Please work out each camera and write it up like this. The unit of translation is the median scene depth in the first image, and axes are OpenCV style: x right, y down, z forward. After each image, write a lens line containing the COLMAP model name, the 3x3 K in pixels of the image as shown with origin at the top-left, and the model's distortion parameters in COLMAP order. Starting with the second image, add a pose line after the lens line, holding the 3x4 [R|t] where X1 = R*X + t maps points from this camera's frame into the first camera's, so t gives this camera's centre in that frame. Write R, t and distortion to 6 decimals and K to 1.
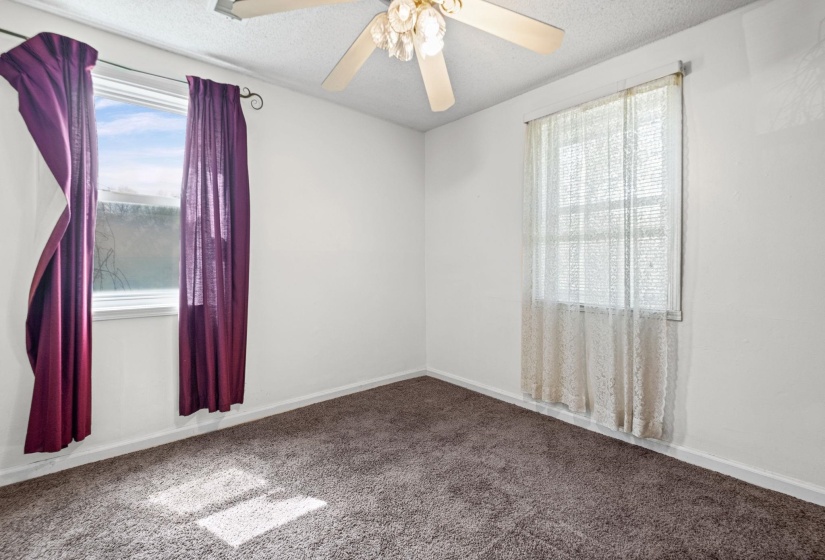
lens RADIAL K [[354.8, 0, 409.8], [0, 354.8, 281.3], [0, 0, 1]] dist [-0.003901, -0.000790]
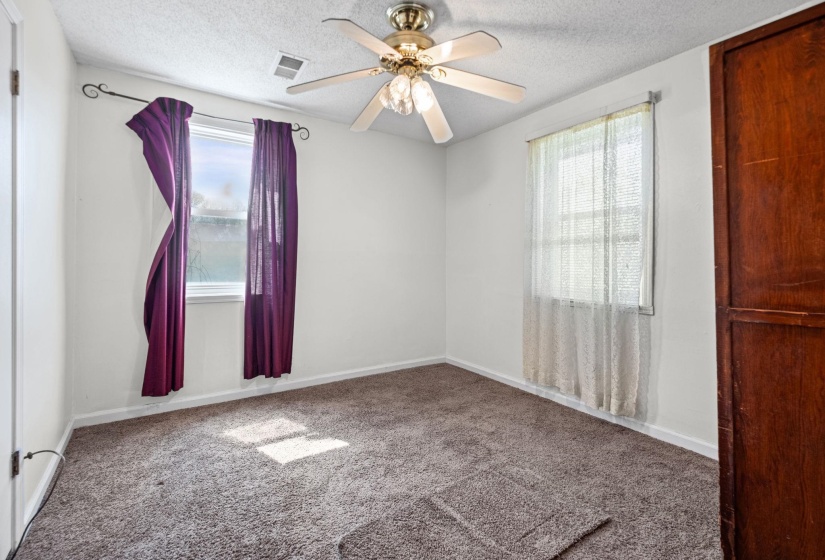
lens RADIAL K [[371.3, 0, 412.5], [0, 371.3, 280.0], [0, 0, 1]] dist [-0.001507, -0.001383]
pose [[0.991266, 0.013294, -0.131208, 0.145531], [-0.013852, 0.999898, -0.003341, 0.012959], [0.131150, 0.005130, 0.991349, -0.288476]]
